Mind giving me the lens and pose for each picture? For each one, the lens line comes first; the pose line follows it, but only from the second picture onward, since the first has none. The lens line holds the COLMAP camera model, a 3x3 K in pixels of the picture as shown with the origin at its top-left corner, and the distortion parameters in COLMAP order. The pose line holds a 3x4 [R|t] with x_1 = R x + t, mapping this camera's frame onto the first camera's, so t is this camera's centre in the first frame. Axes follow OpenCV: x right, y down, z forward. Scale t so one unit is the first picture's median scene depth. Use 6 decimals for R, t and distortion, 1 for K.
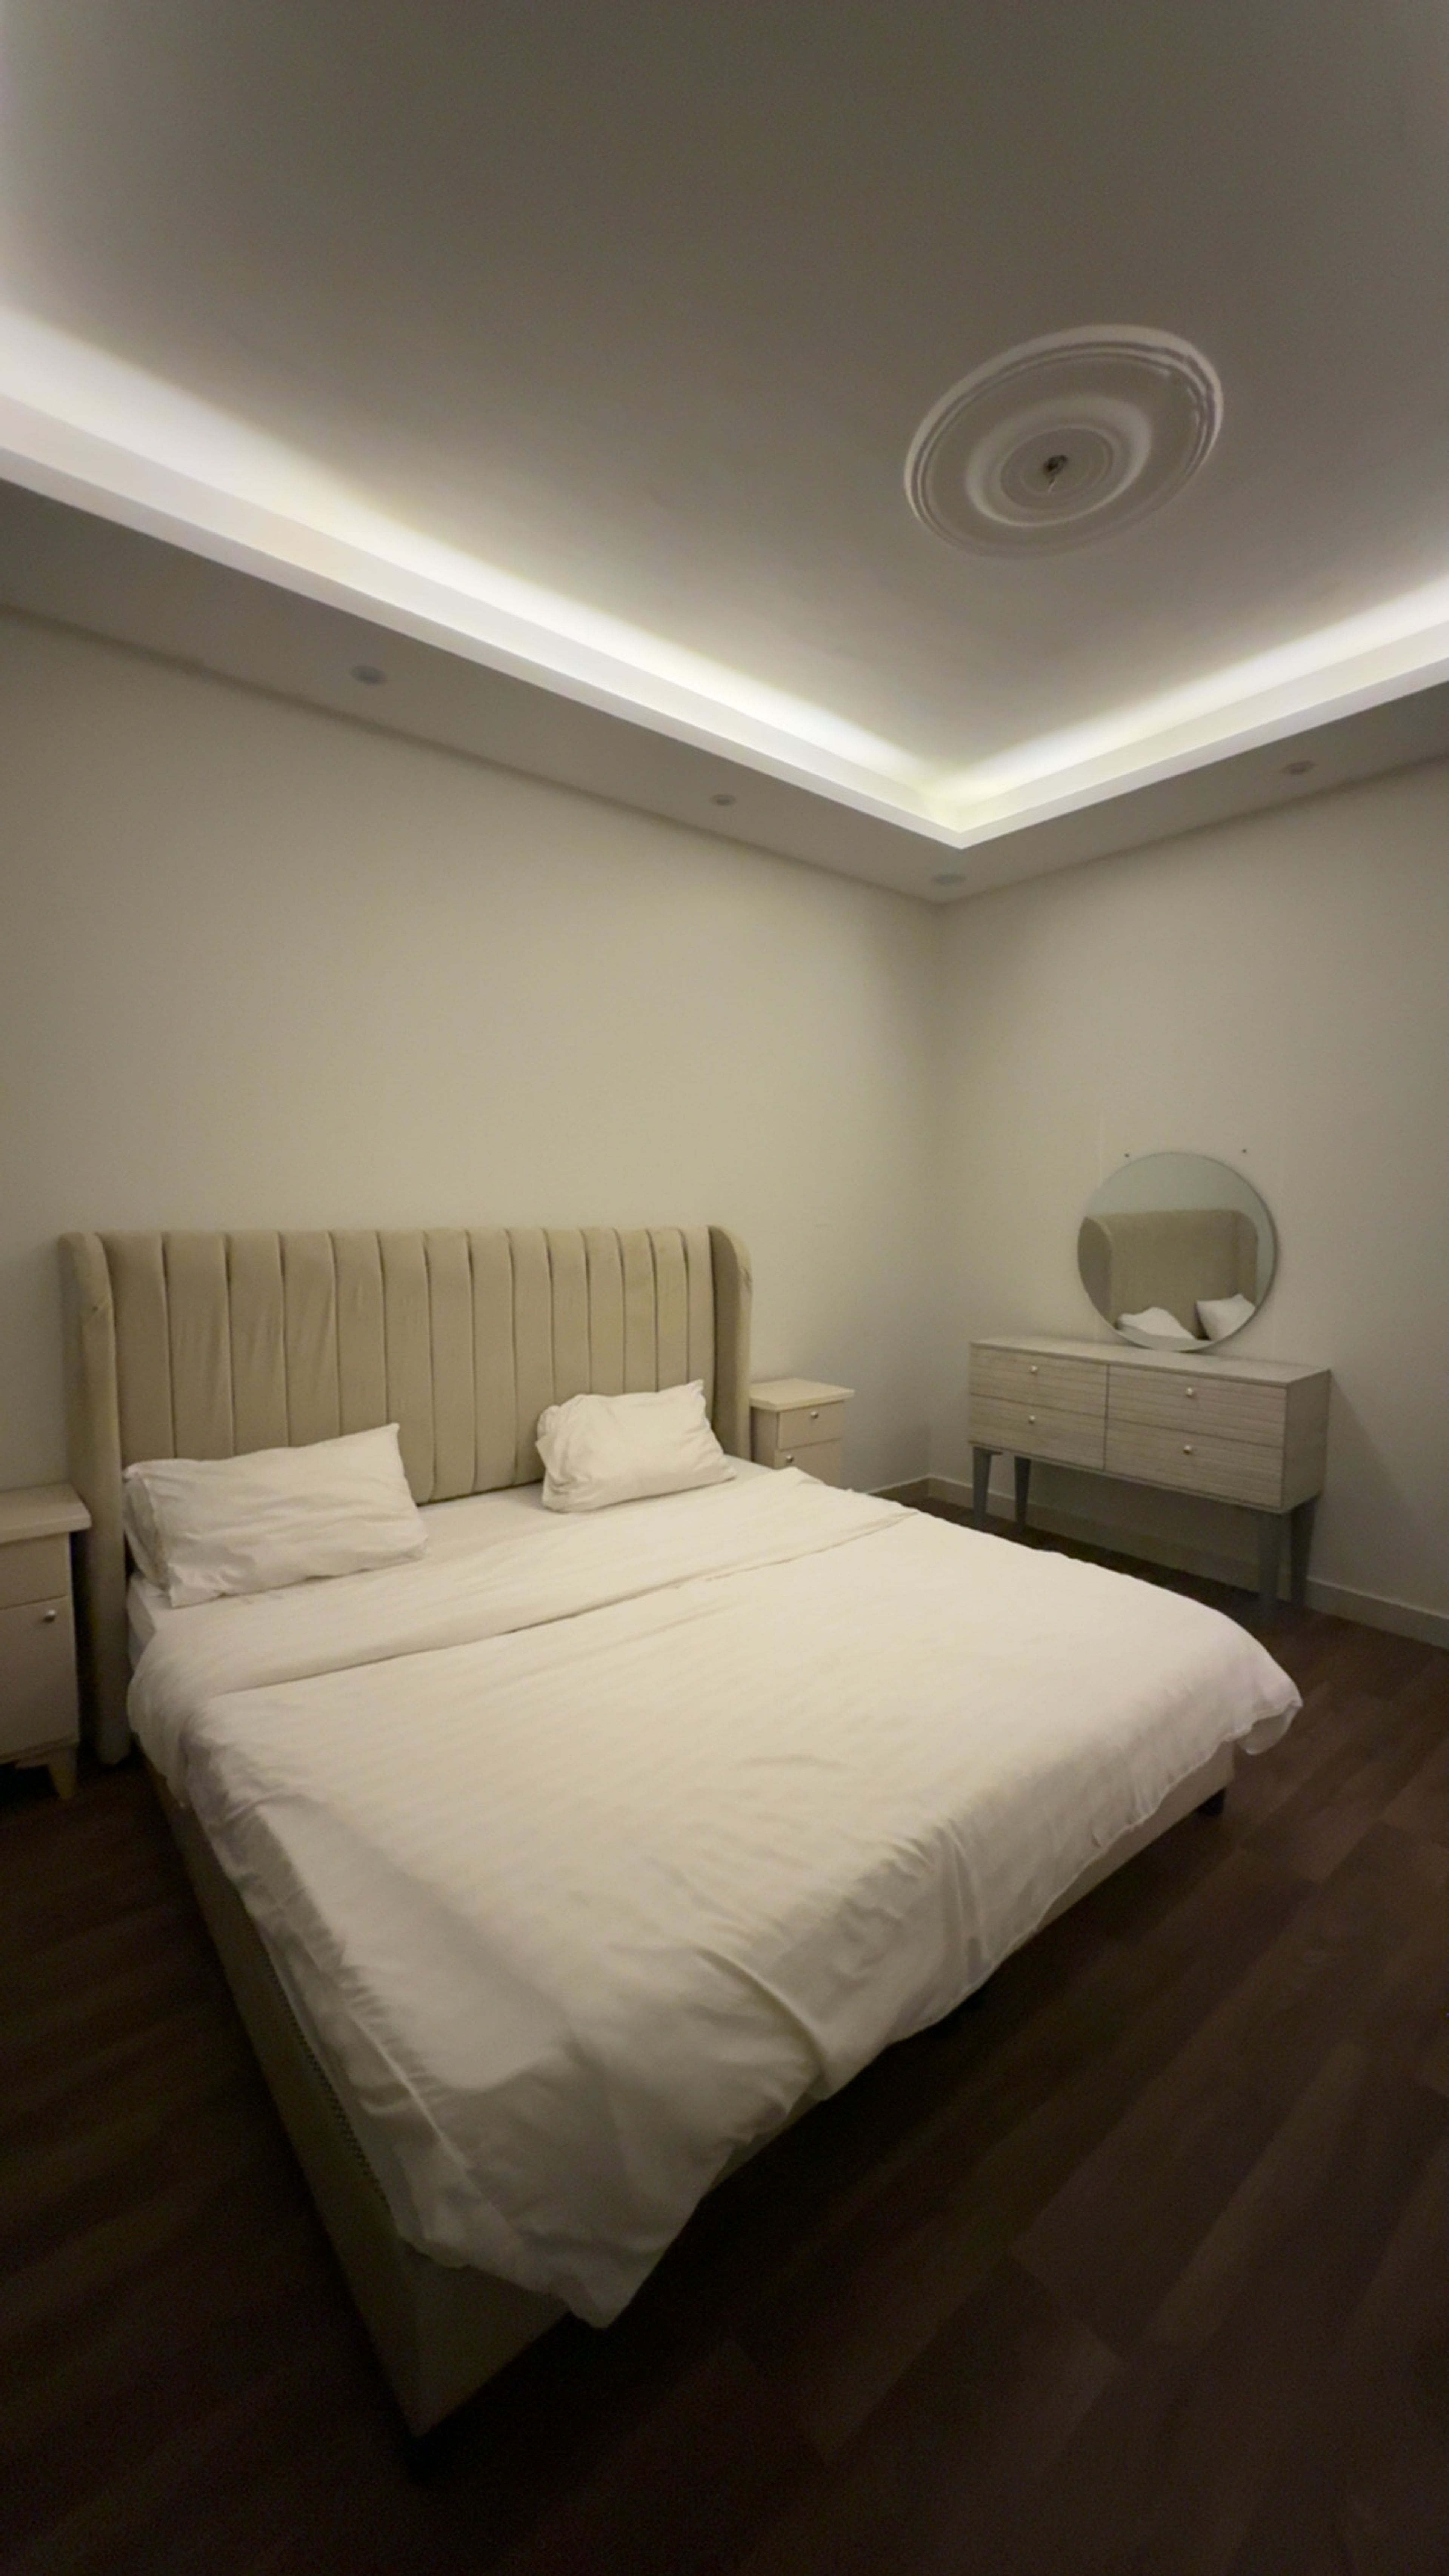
lens RADIAL K [[978.1, 0, 726.3], [0, 978.1, 1292.8], [0, 0, 1]] dist [0.002576, -0.000158]
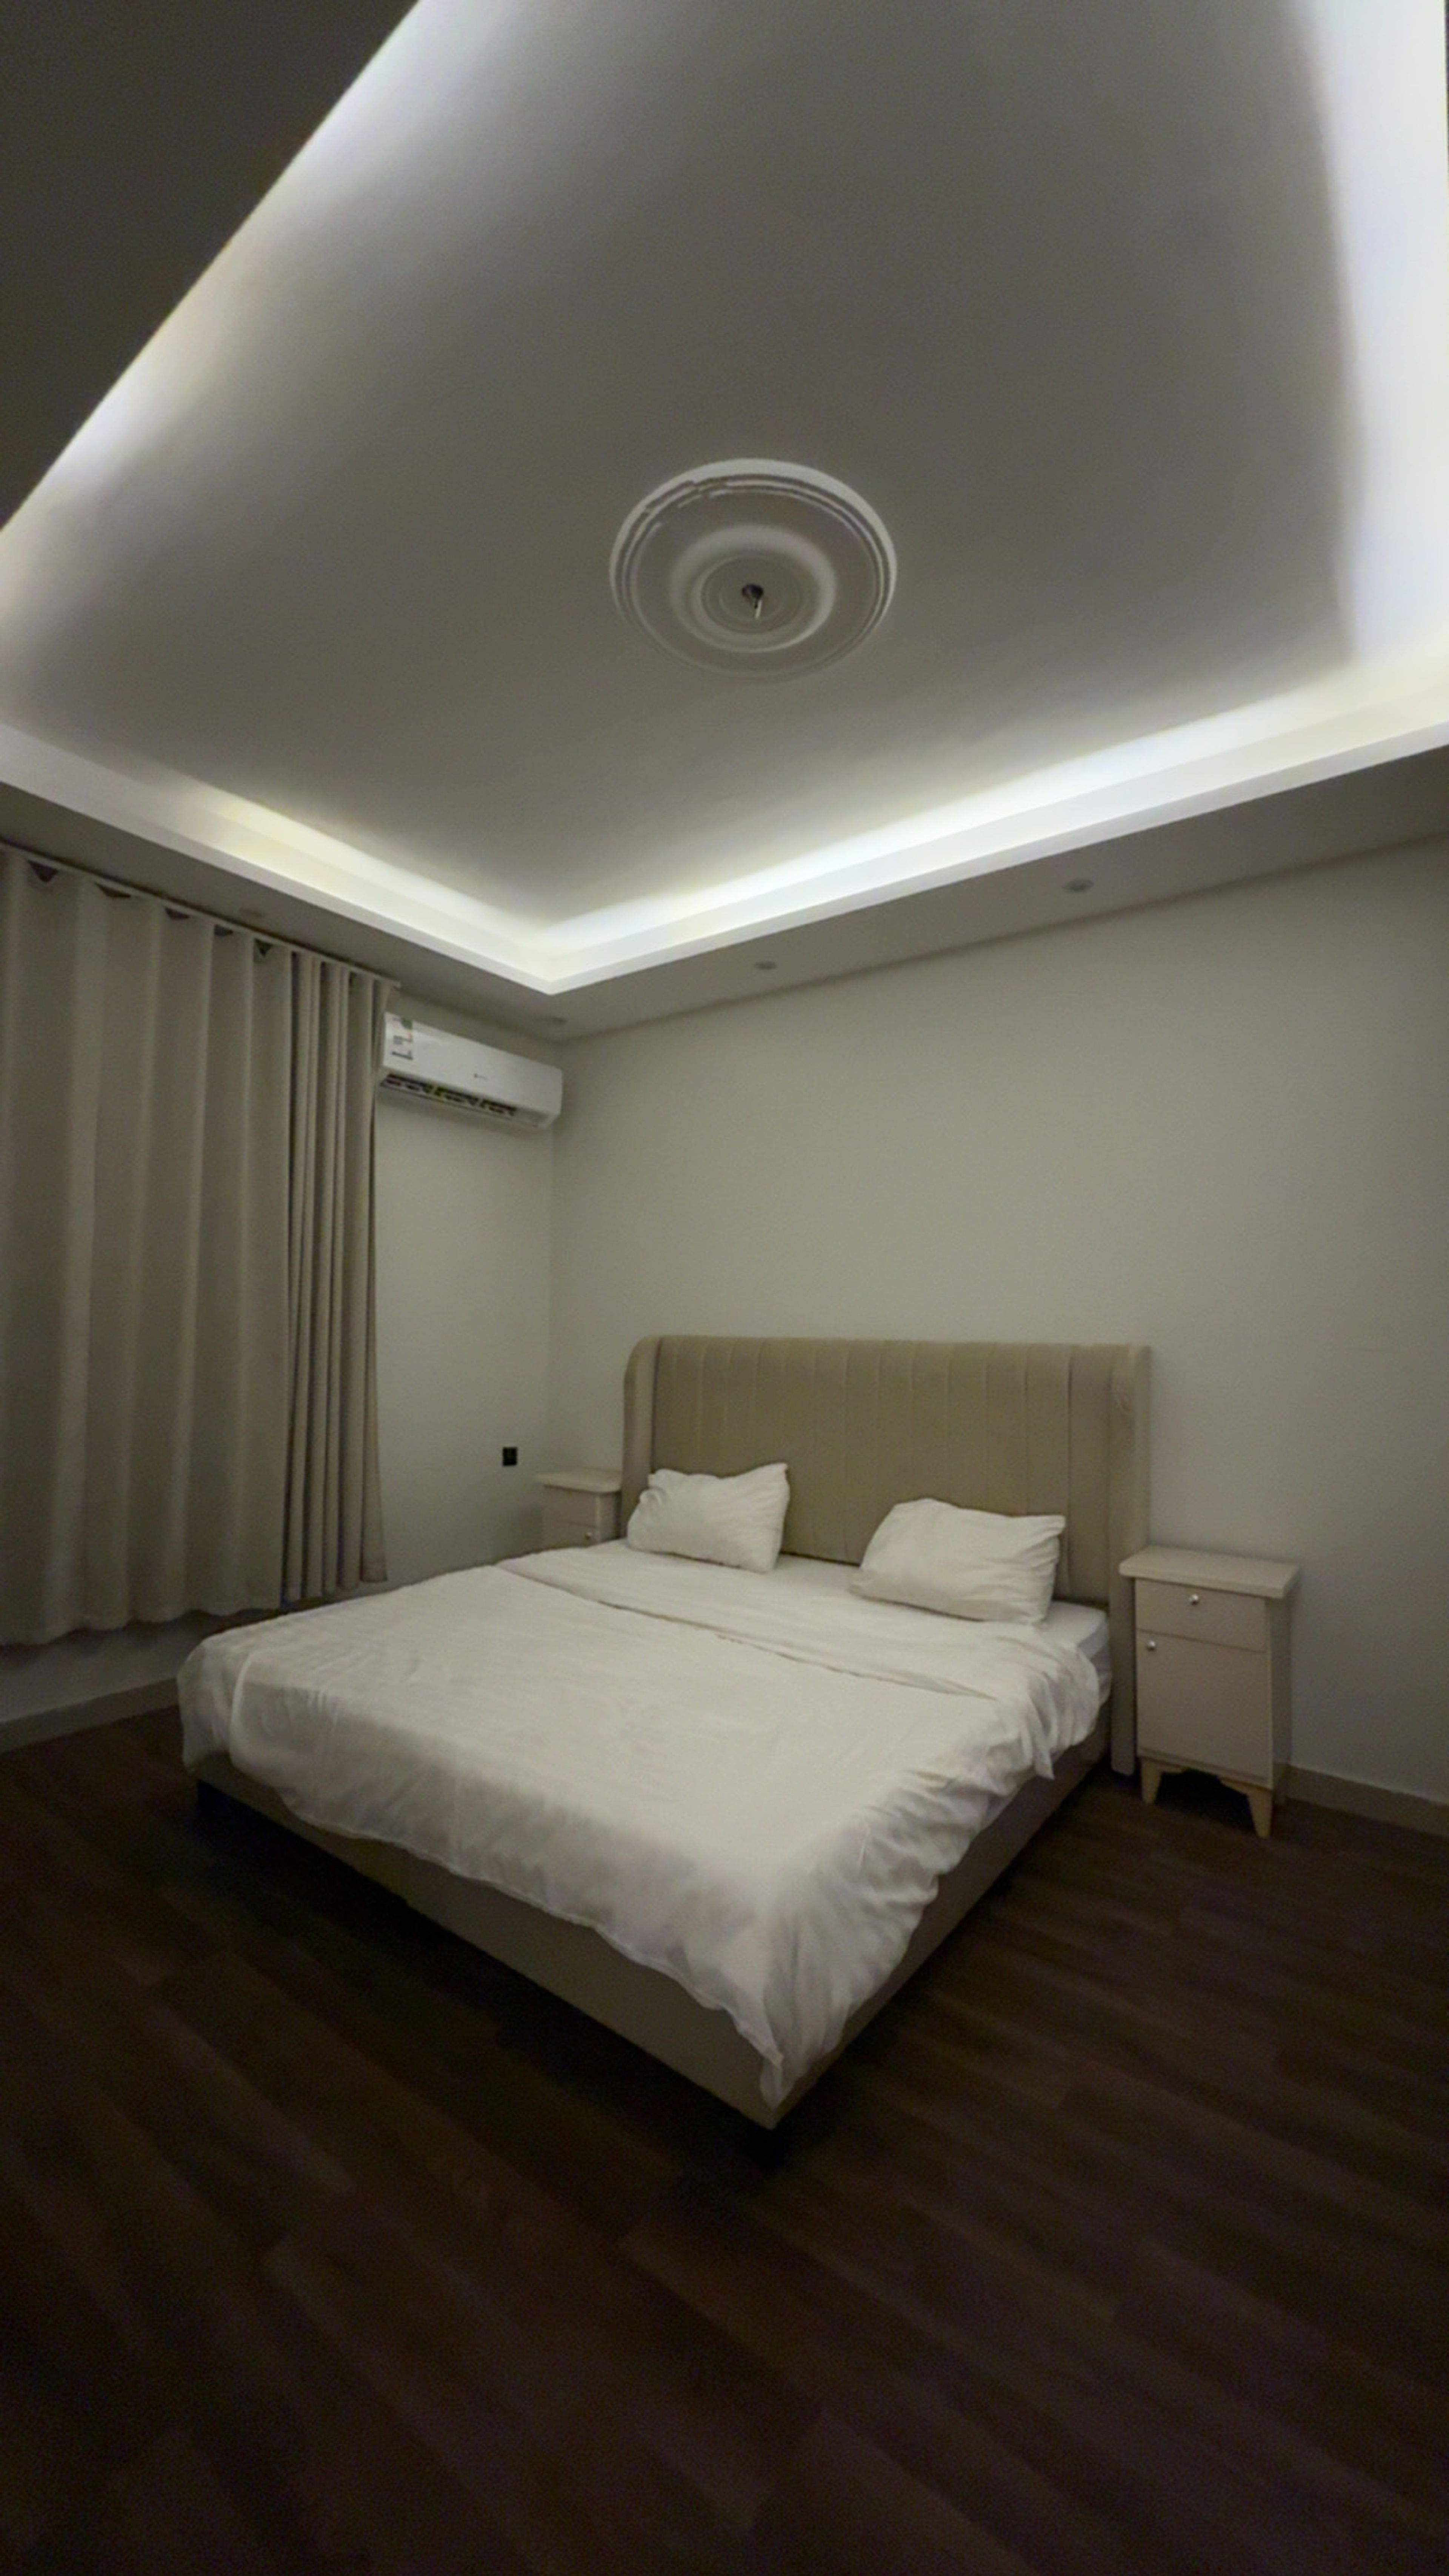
lens RADIAL K [[978.1, 0, 726.3], [0, 978.1, 1292.8], [0, 0, 1]] dist [0.002576, -0.000158]
pose [[0.240923, -0.041891, -0.969640, 1.089941], [-0.101558, 0.992495, -0.068112, -0.027767], [0.965216, 0.114885, 0.234861, 0.679370]]
